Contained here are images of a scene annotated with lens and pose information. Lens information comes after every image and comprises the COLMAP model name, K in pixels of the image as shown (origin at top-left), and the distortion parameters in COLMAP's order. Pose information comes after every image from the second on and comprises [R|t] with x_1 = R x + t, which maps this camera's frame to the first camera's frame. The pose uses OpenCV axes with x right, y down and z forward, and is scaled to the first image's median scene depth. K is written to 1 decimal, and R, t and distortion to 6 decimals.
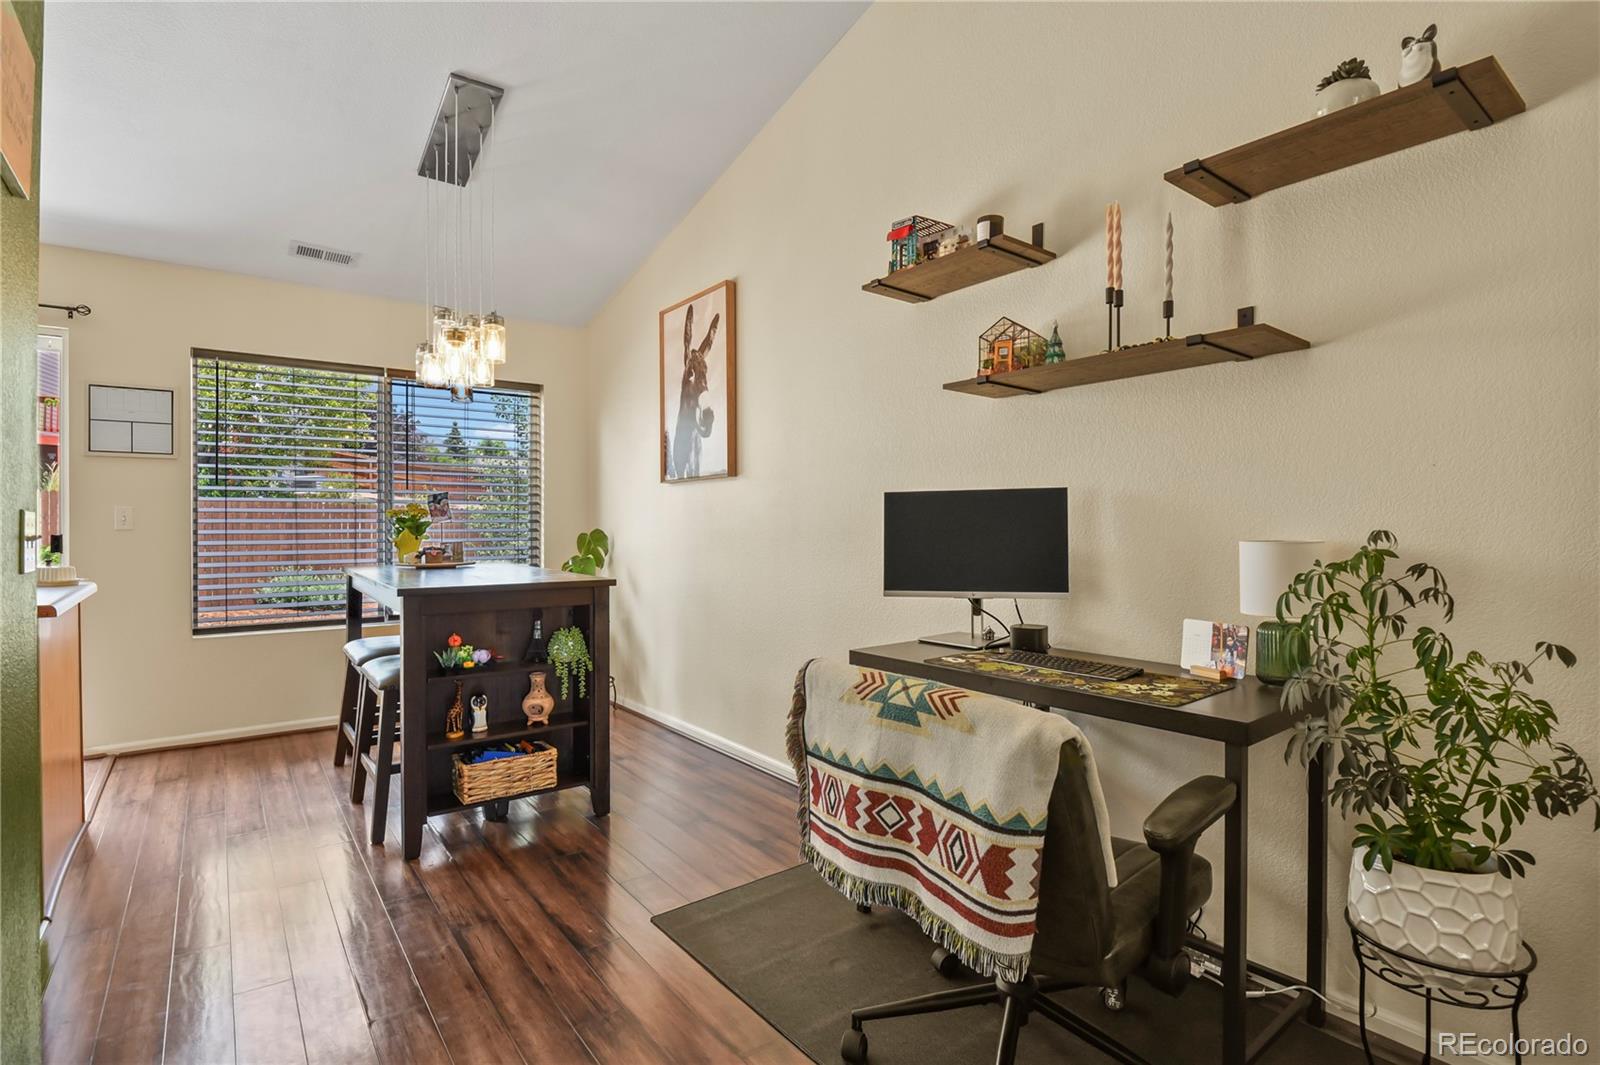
lens RADIAL K [[778.9, 0, 809.3], [0, 778.9, 527.2], [0, 0, 1]] dist [-0.010809, -0.004040]
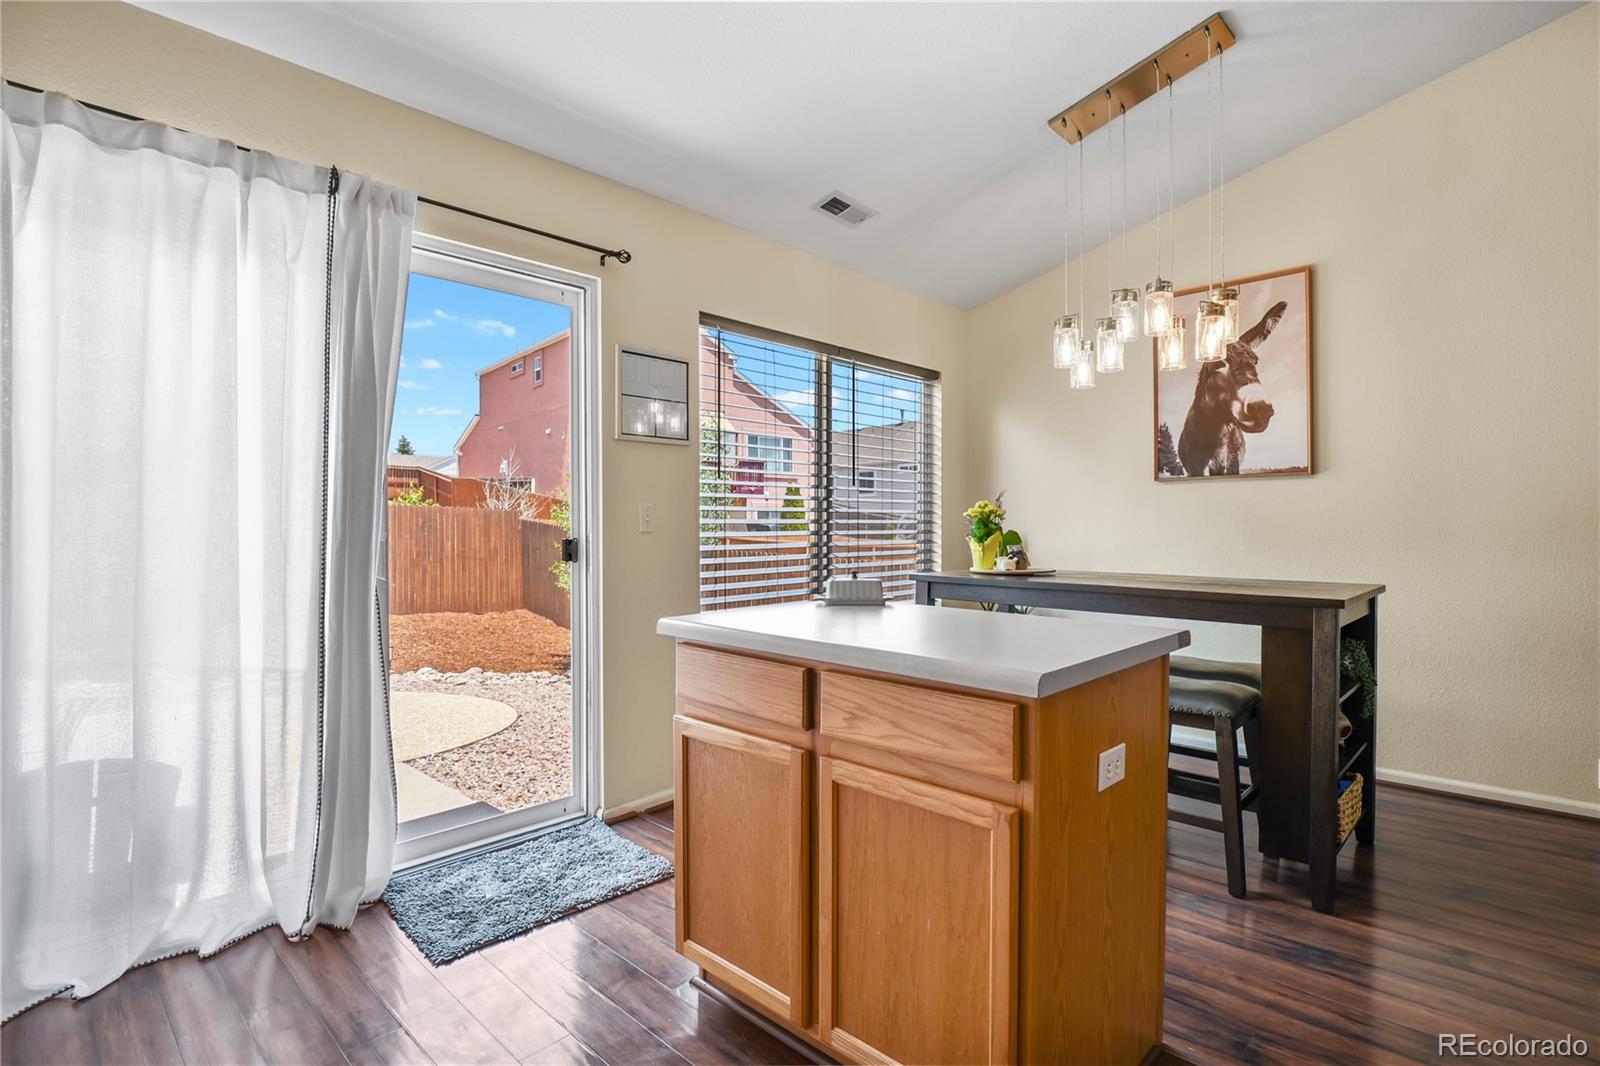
lens RADIAL K [[778.9, 0, 801.0], [0, 778.9, 530.5], [0, 0, 1]] dist [-0.010809, -0.004040]
pose [[0.987639, -0.001208, 0.156742, -1.103084], [0.000970, 0.999998, 0.001591, 0.001364], [-0.156744, -0.001419, 0.987638, 0.213756]]
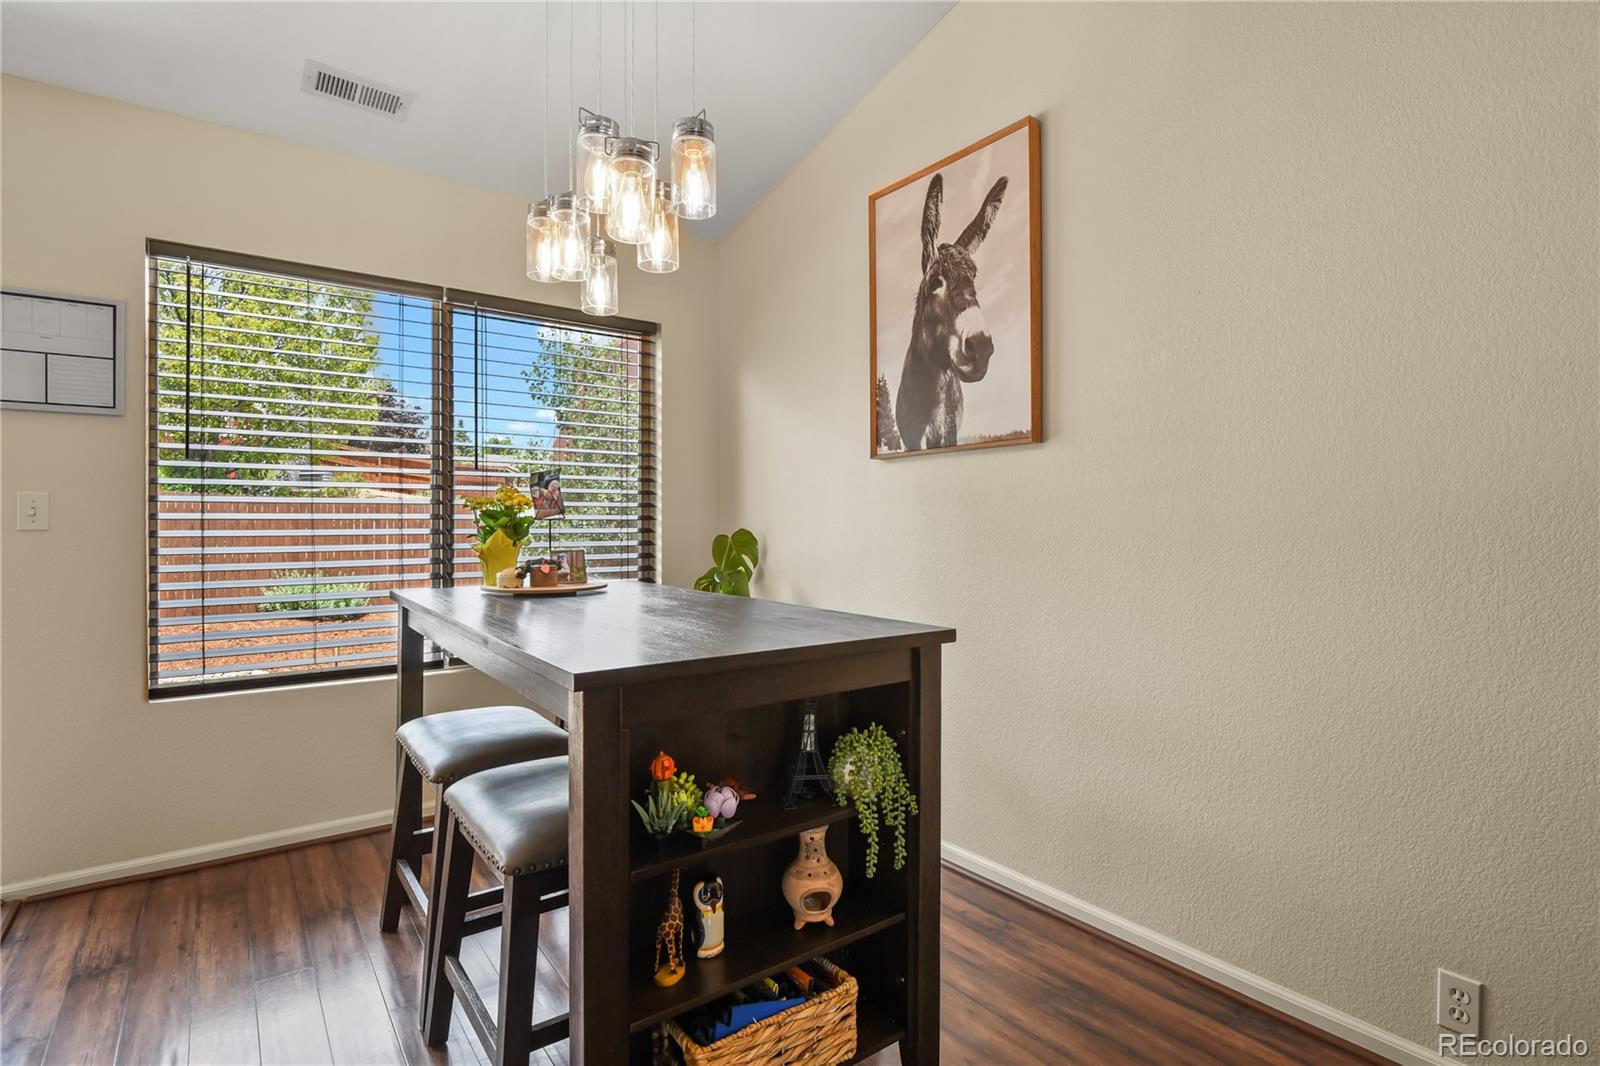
lens RADIAL K [[778.9, 0, 806.4], [0, 778.9, 528.7], [0, 0, 1]] dist [-0.010809, -0.004040]
pose [[0.999979, 0.001246, -0.006397, -0.351024], [-0.001227, 0.999995, 0.002905, 0.000063], [0.006401, -0.002897, 0.999975, 0.507827]]
